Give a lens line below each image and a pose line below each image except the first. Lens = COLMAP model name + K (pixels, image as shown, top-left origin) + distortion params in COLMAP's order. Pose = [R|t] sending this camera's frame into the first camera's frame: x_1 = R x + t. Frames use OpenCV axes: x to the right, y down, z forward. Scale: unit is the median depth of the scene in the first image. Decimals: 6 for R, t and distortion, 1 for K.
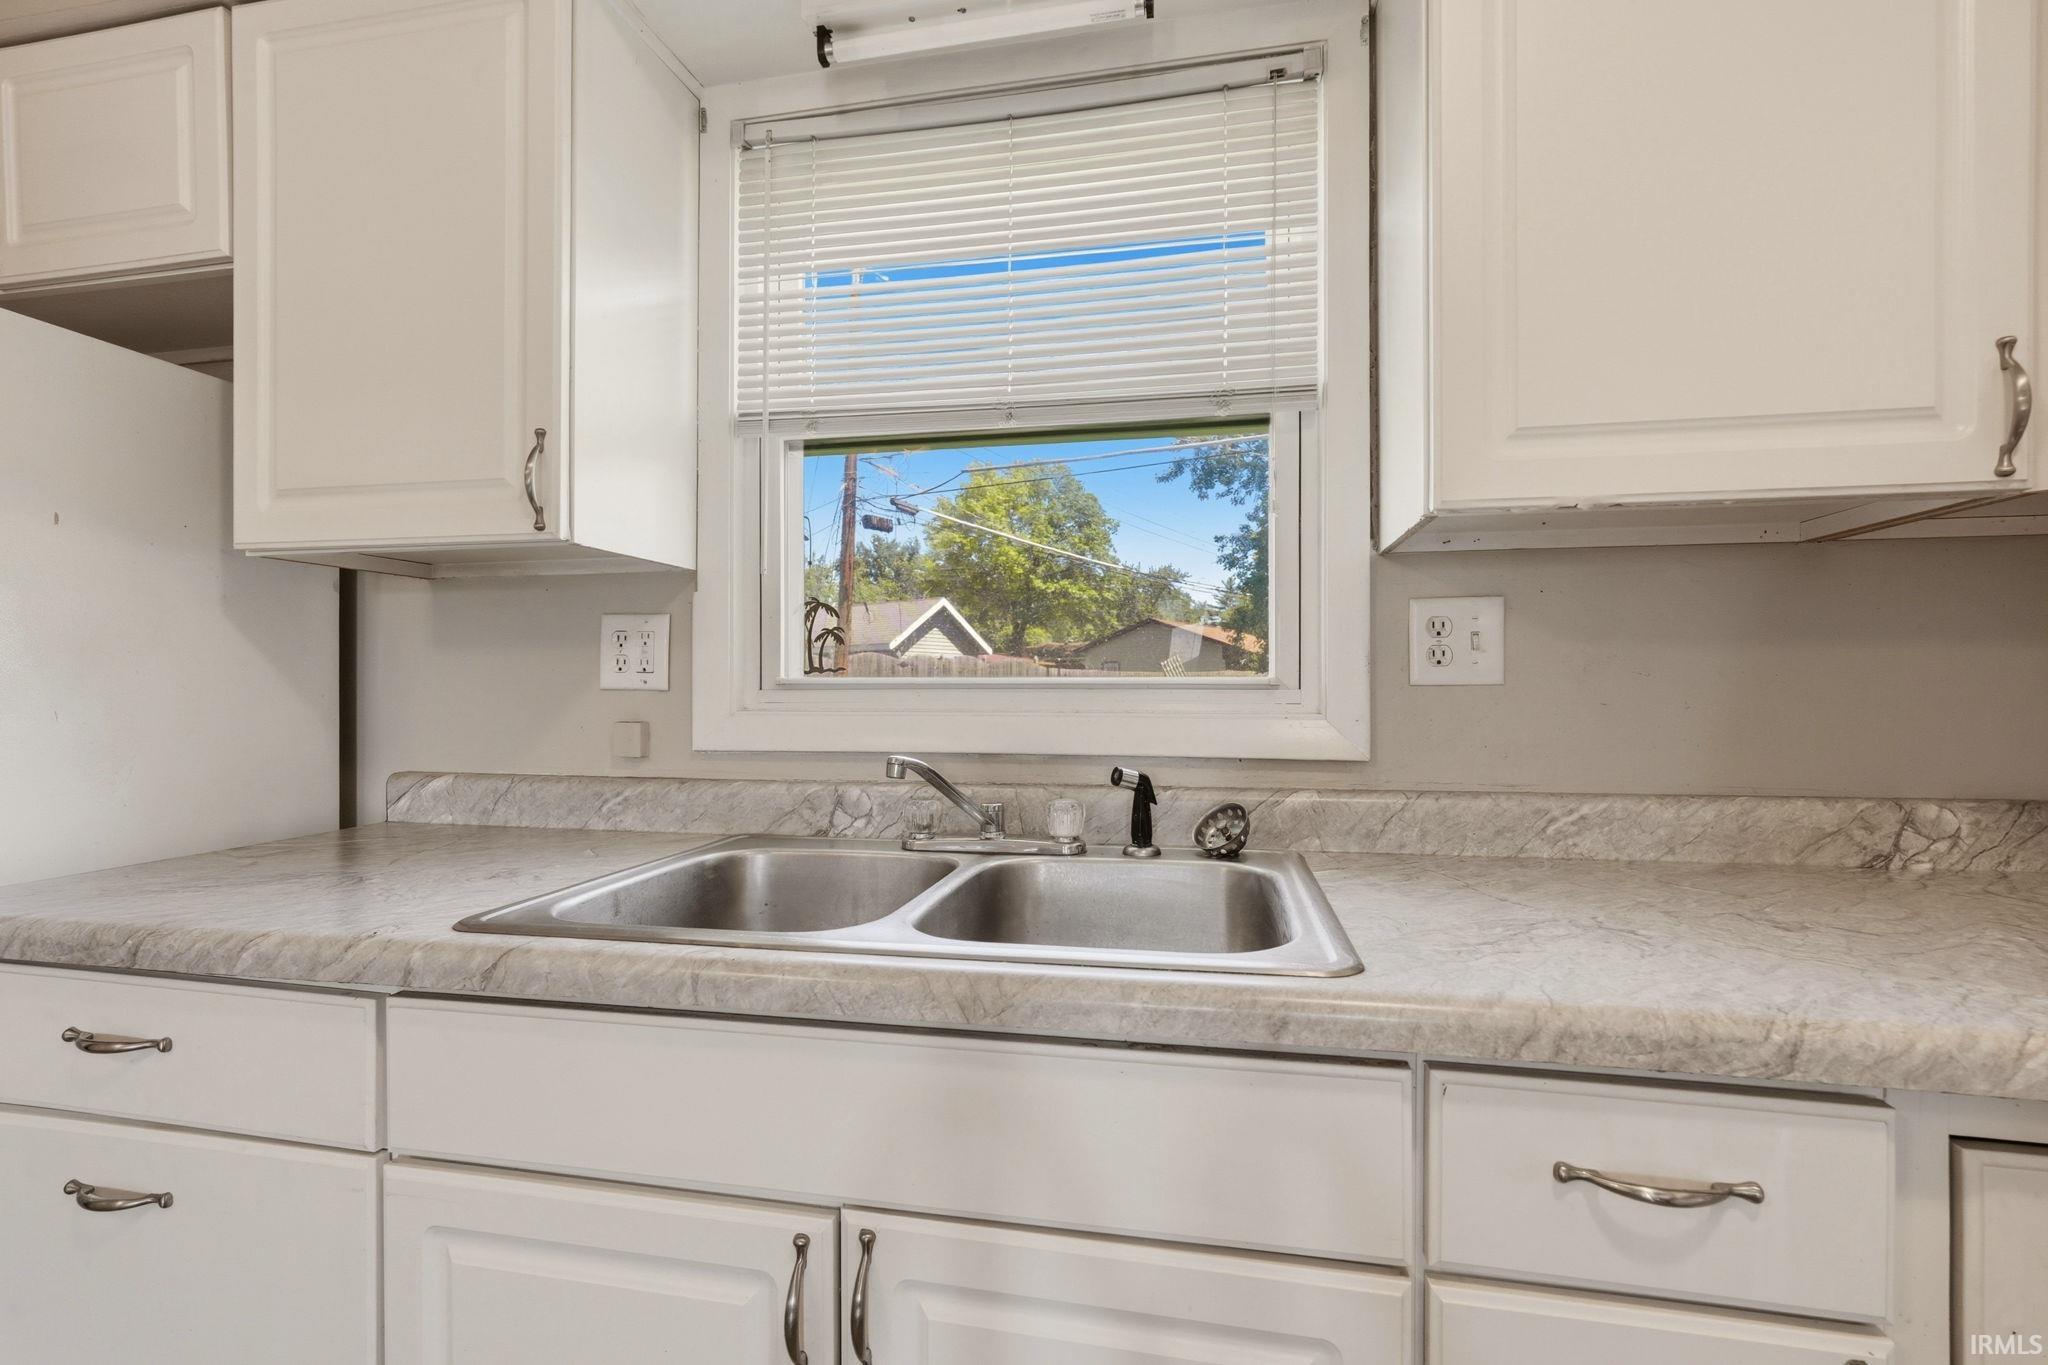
lens RADIAL K [[907.1, 0, 1030.3], [0, 907.1, 687.7], [0, 0, 1]] dist [-0.009518, 0.006510]
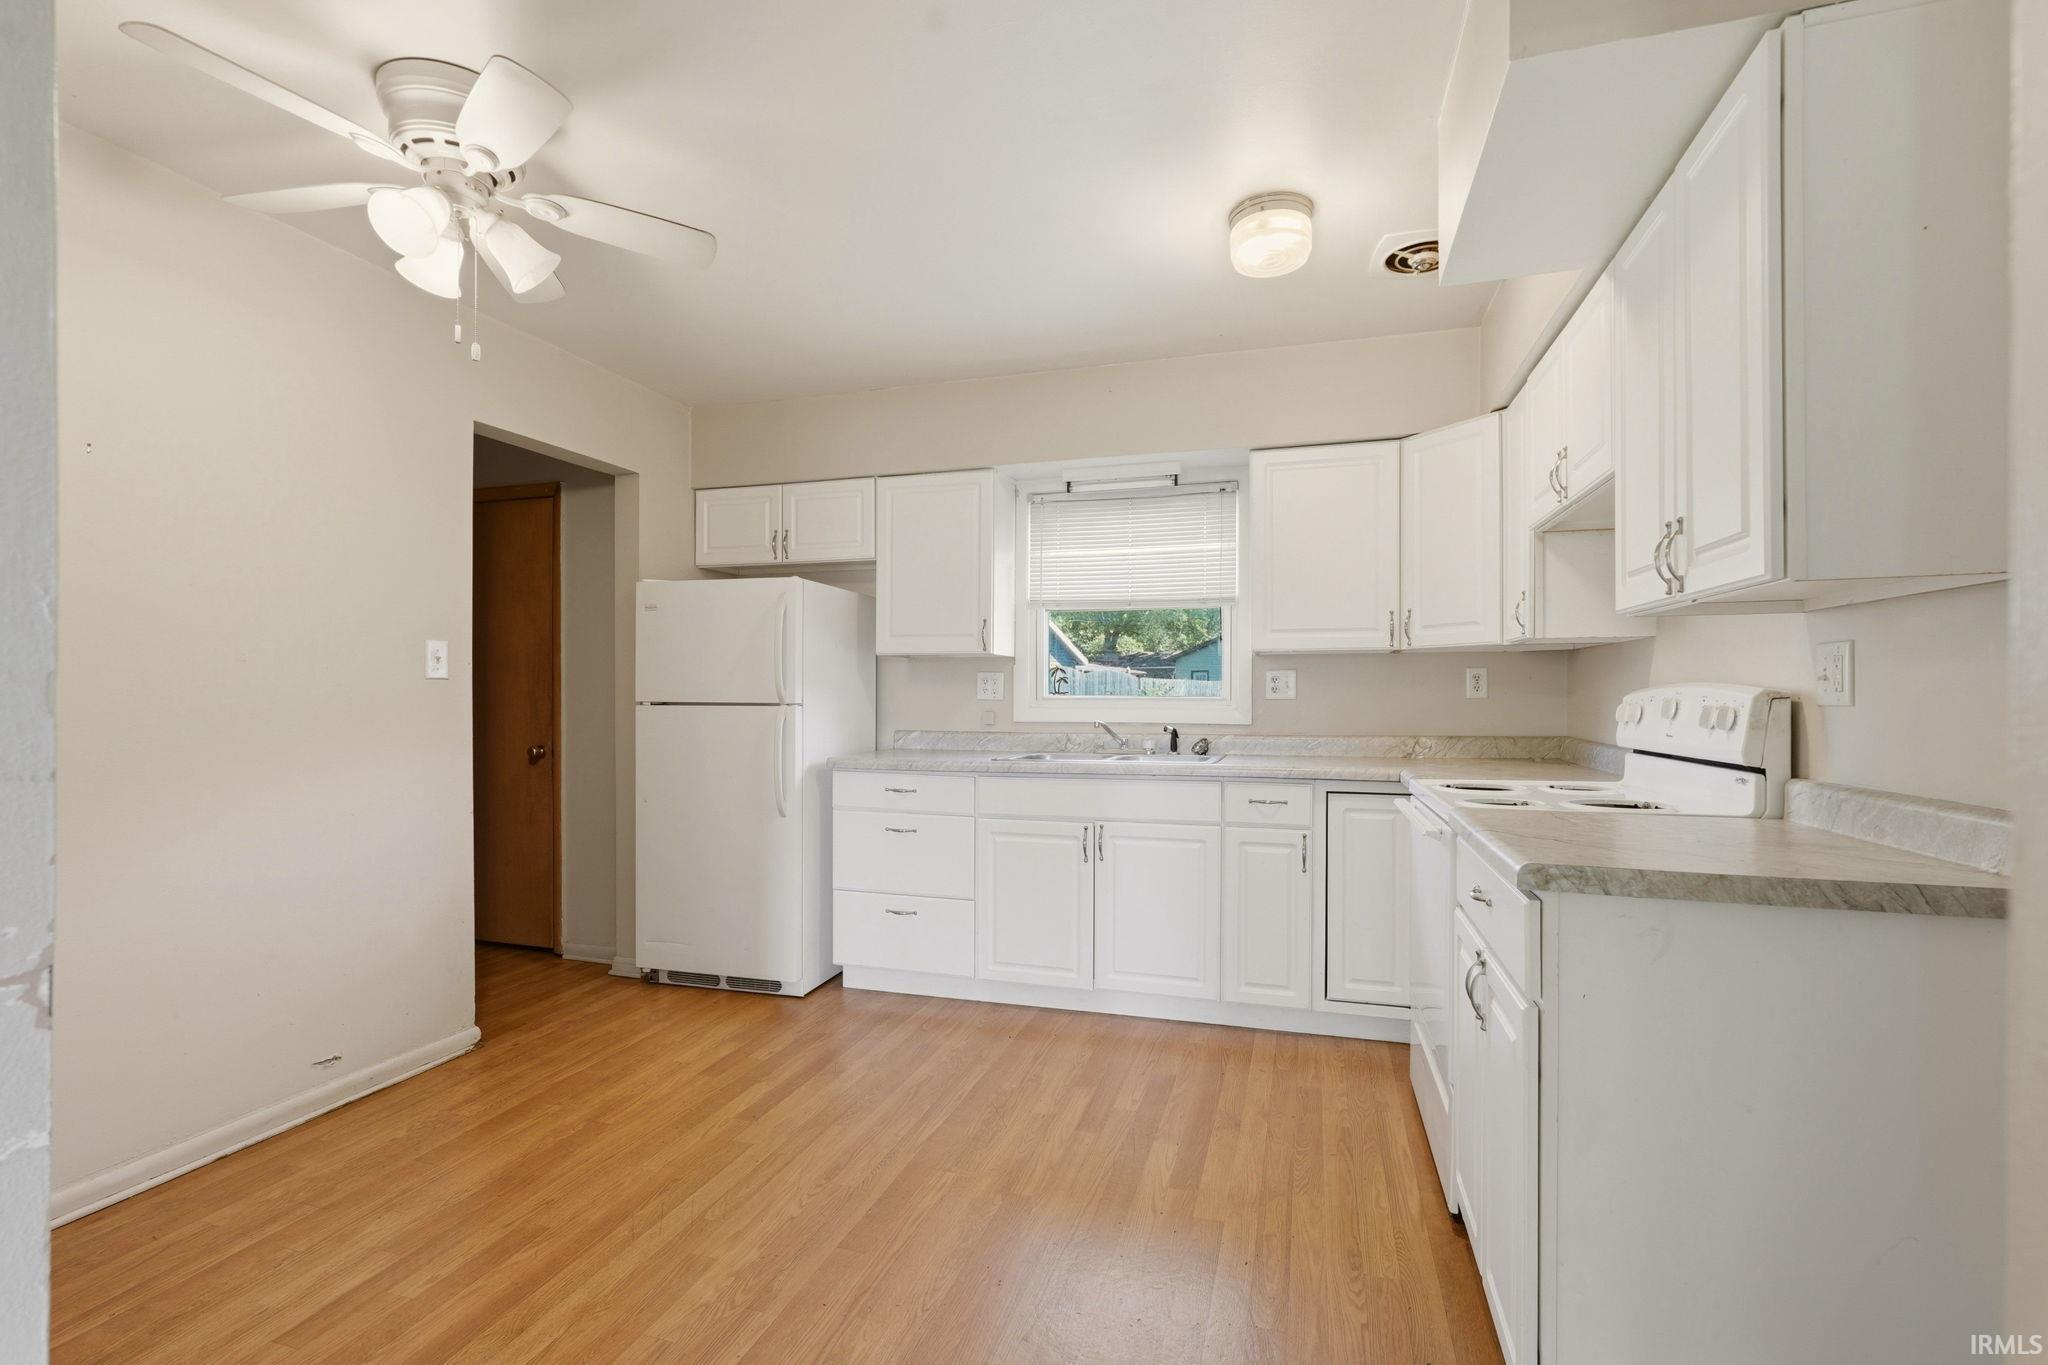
lens RADIAL K [[907.1, 0, 1017.9], [0, 907.1, 695.9], [0, 0, 1]] dist [-0.009518, 0.006510]
pose [[0.993479, 0.002703, -0.113982, -0.050923], [-0.002675, 0.999996, 0.000395, -0.013204], [0.113983, -0.000087, 0.993483, -2.064229]]
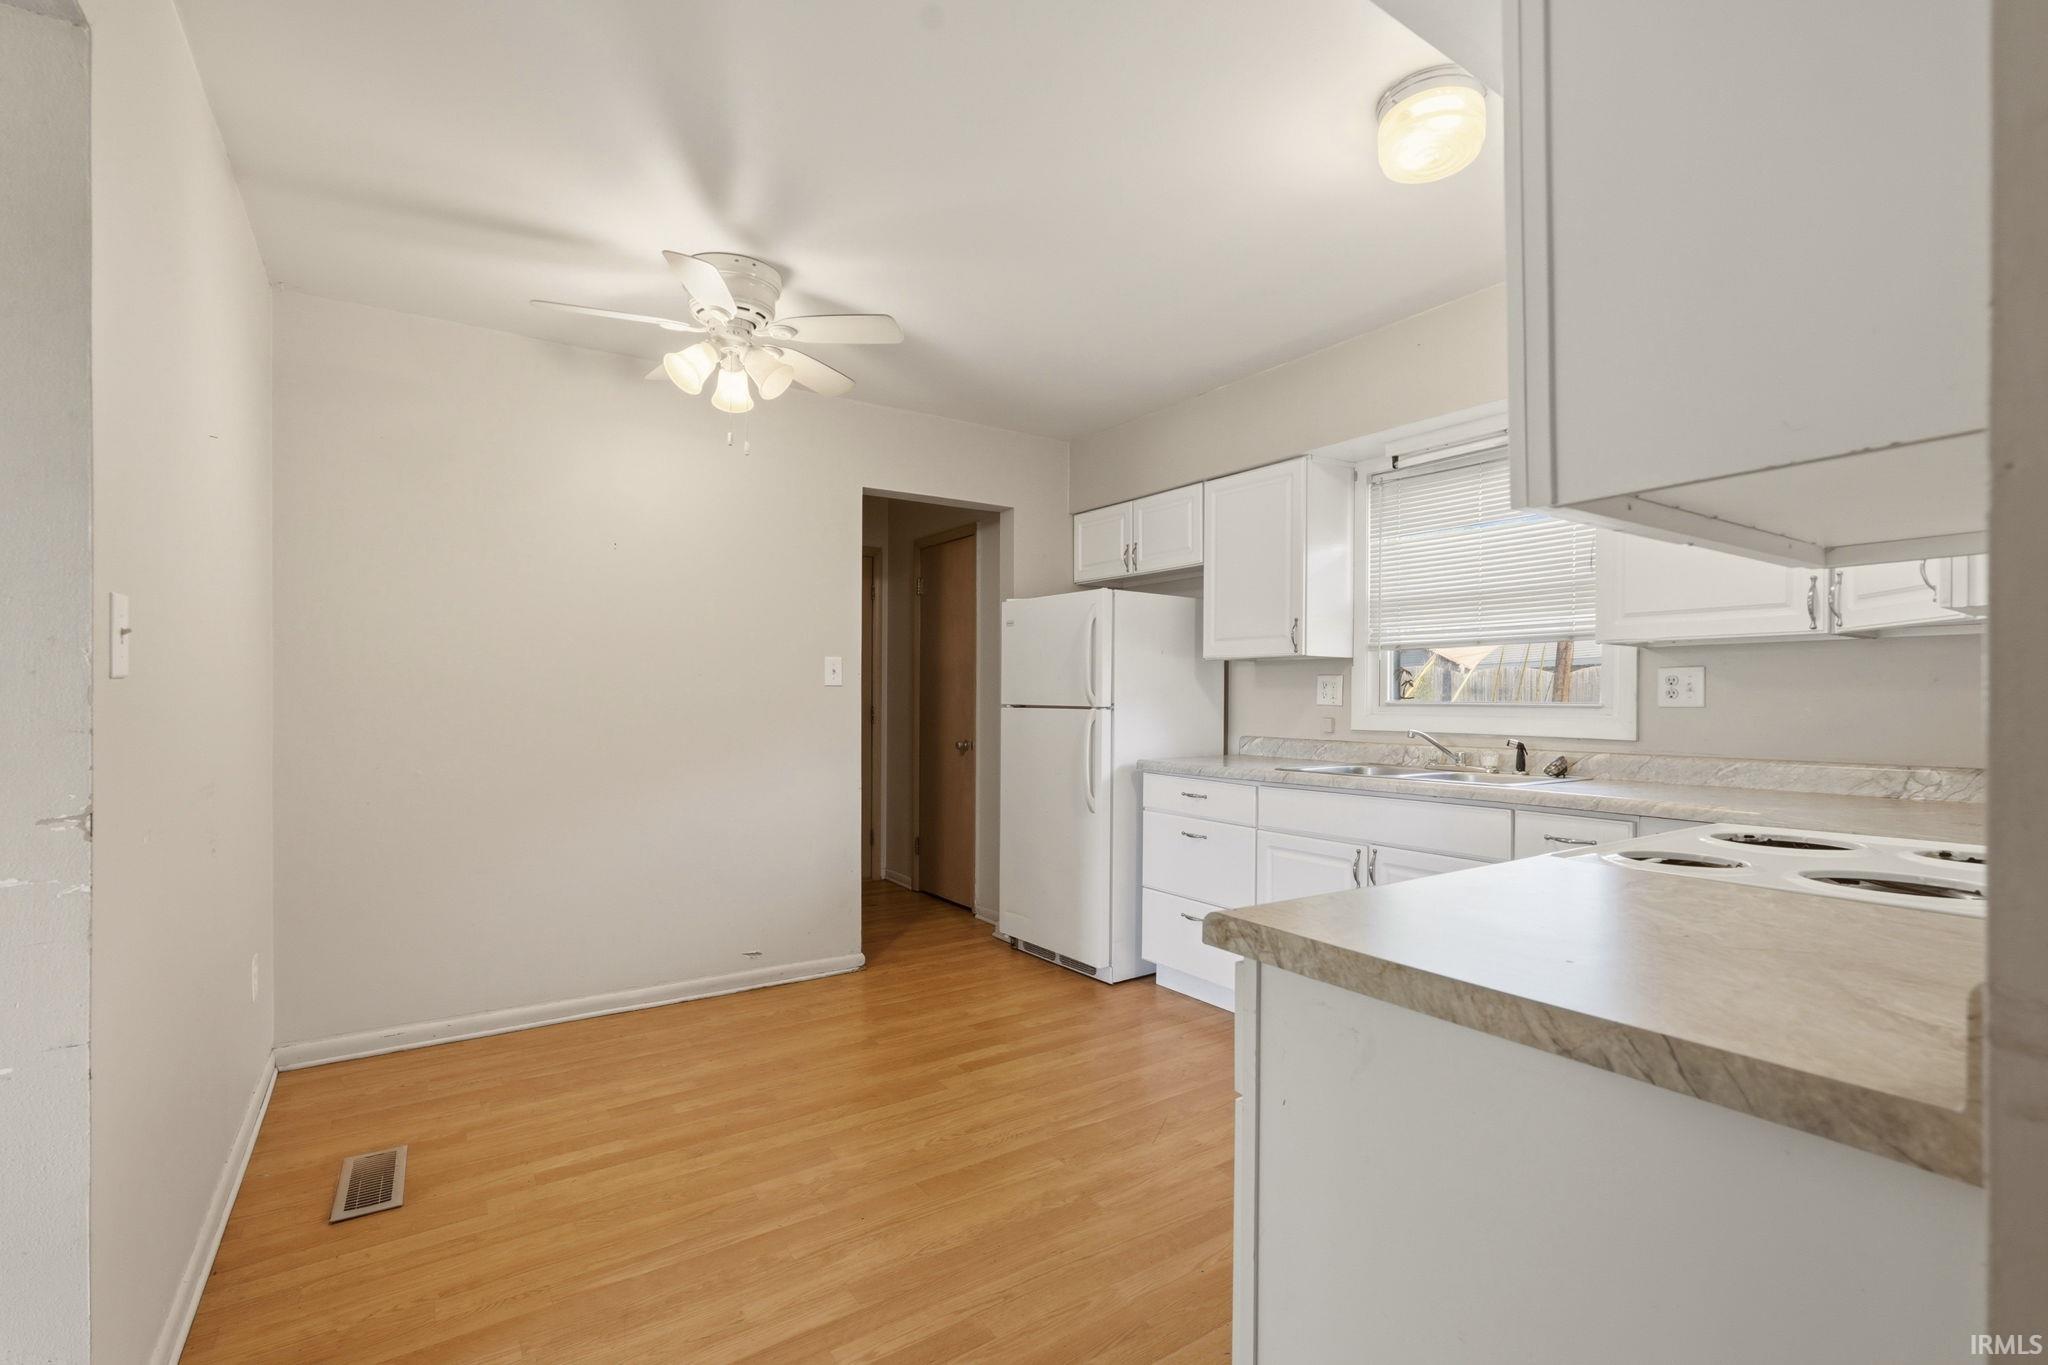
lens RADIAL K [[907.1, 0, 1022.7], [0, 907.1, 698.7], [0, 0, 1]] dist [-0.009518, 0.006510]
pose [[0.711712, 0.004843, -0.702455, 0.870895], [-0.006262, 0.999980, 0.000550, -0.014822], [0.702444, 0.004007, 0.711728, -1.668456]]
